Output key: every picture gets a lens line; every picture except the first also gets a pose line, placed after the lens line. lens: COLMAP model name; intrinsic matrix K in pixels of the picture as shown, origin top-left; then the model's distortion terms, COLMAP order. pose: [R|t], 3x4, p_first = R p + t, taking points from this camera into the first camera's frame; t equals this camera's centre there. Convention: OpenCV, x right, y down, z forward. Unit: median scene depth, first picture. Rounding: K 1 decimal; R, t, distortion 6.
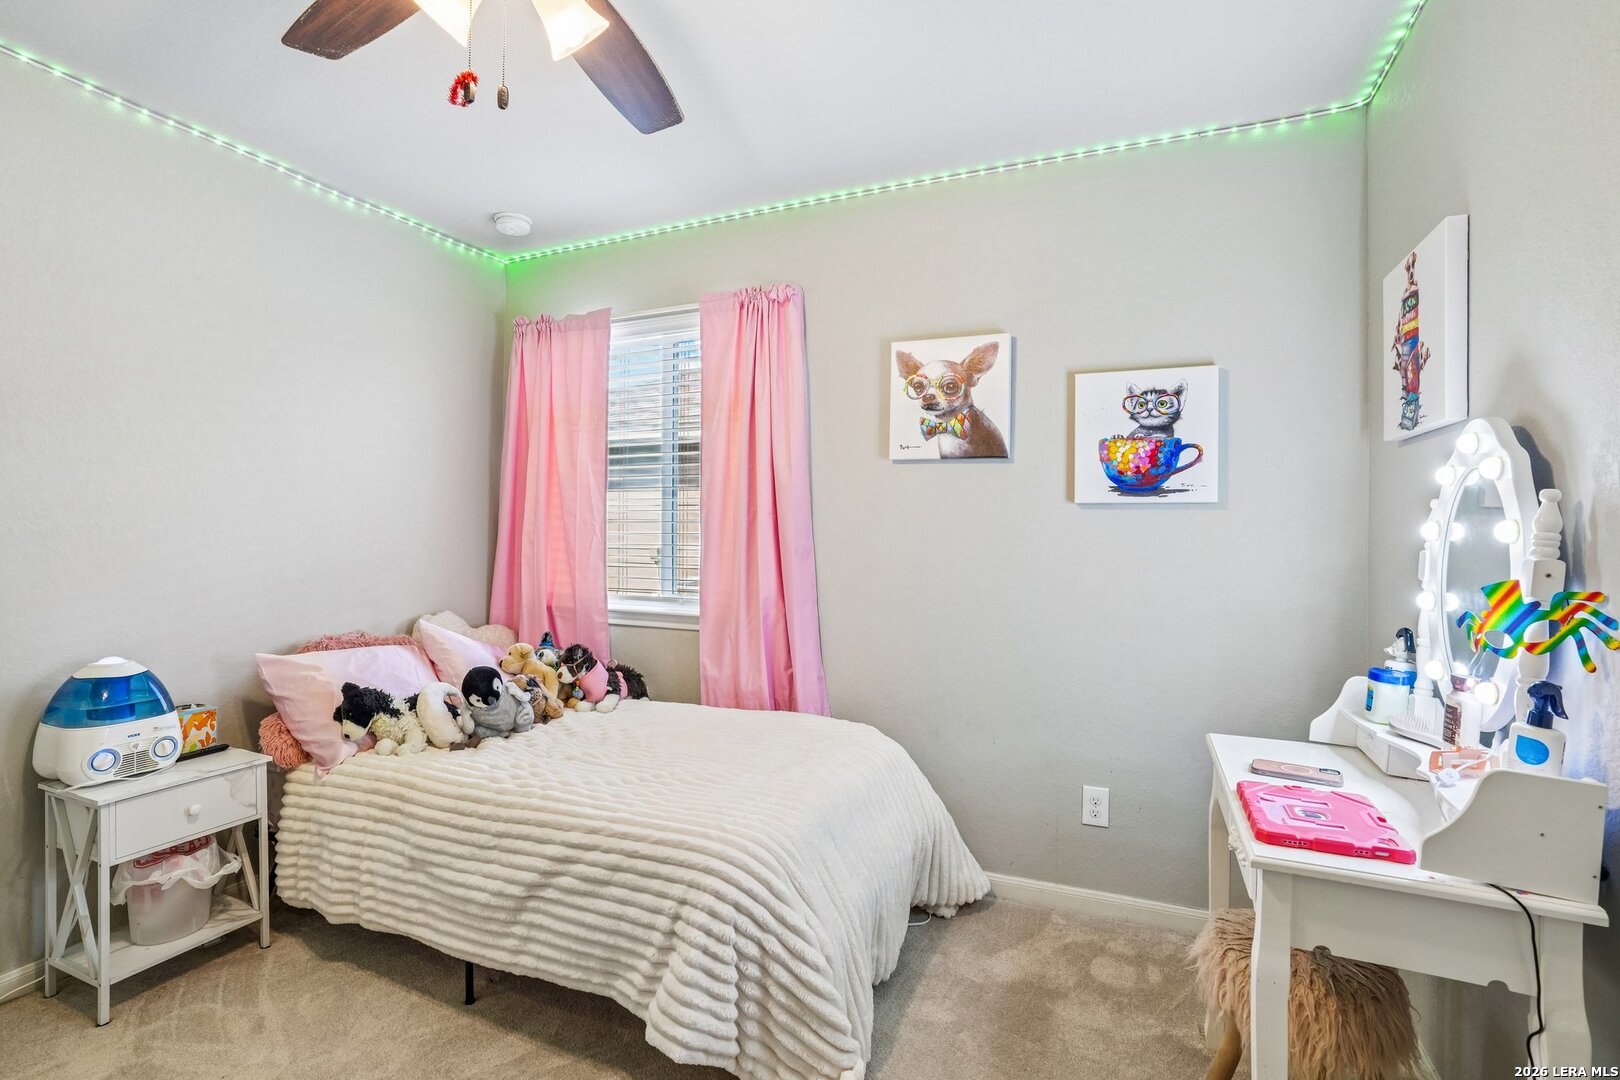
lens RADIAL K [[749.4, 0, 808.5], [0, 749.4, 531.1], [0, 0, 1]] dist [-0.055244, 0.026177]
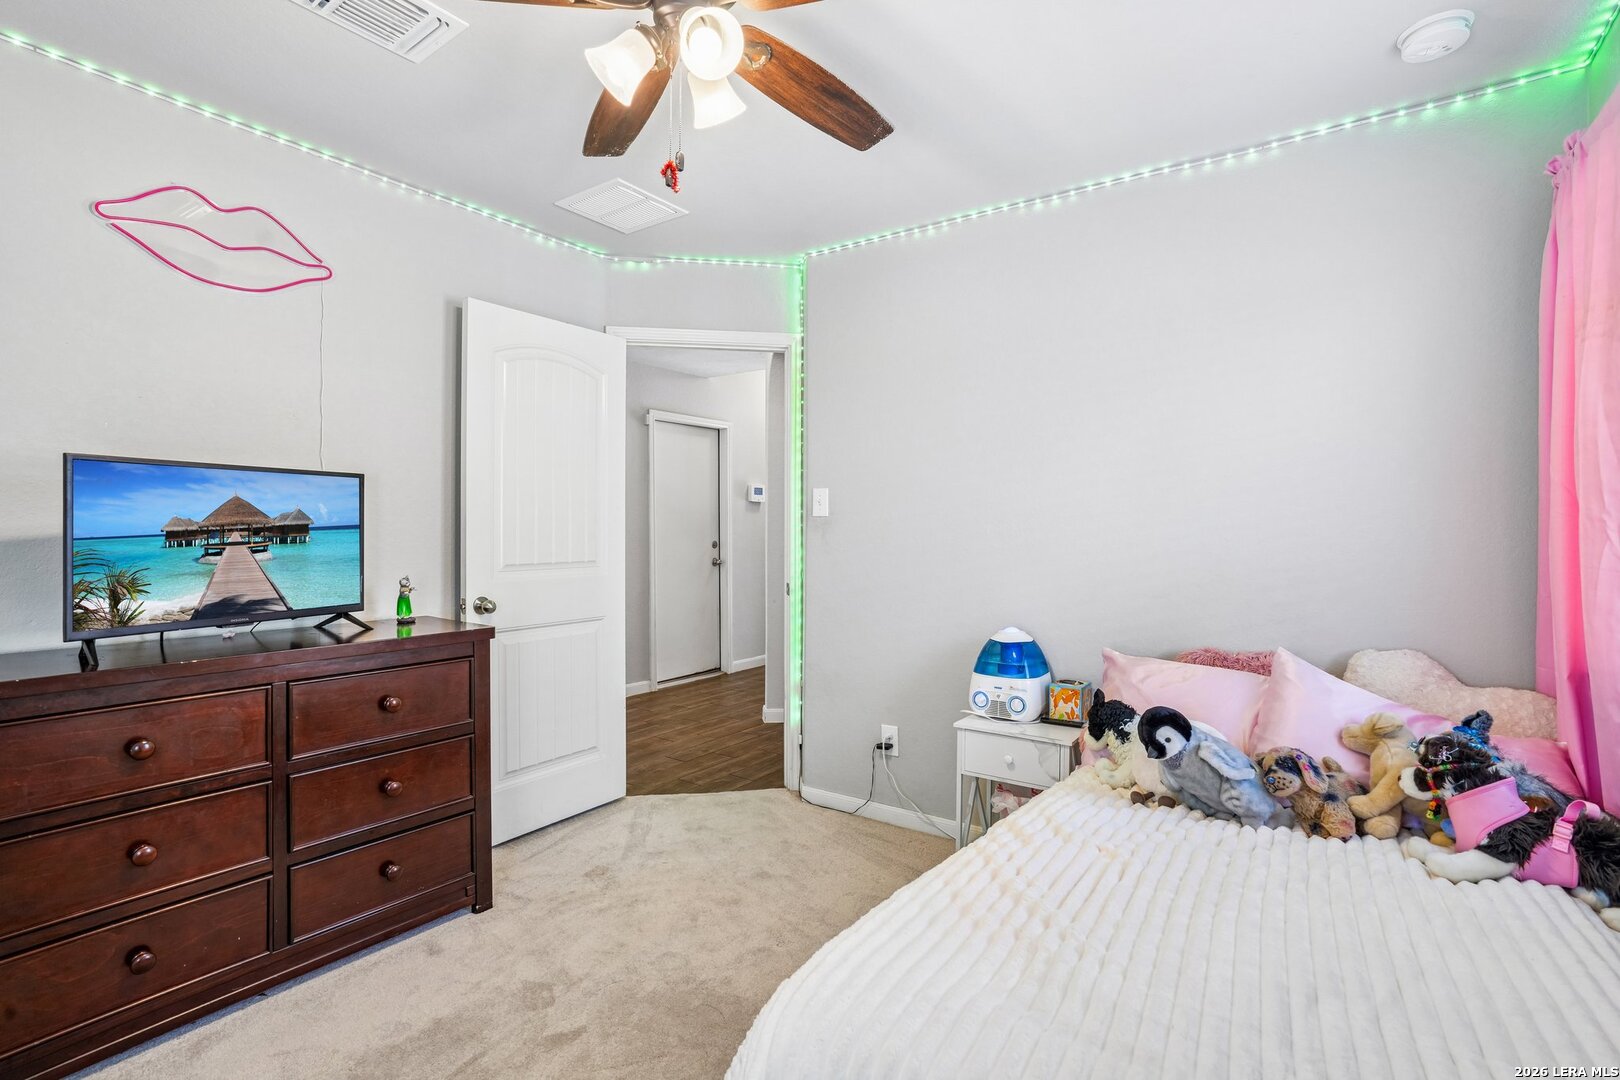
lens RADIAL K [[749.4, 0, 808.5], [0, 749.4, 531.1], [0, 0, 1]] dist [-0.055244, 0.026177]
pose [[-0.192152, -0.003775, -0.981358, 0.410019], [-0.005371, 0.999982, -0.002795, 0.003256], [0.981351, 0.004734, -0.192168, 0.826617]]
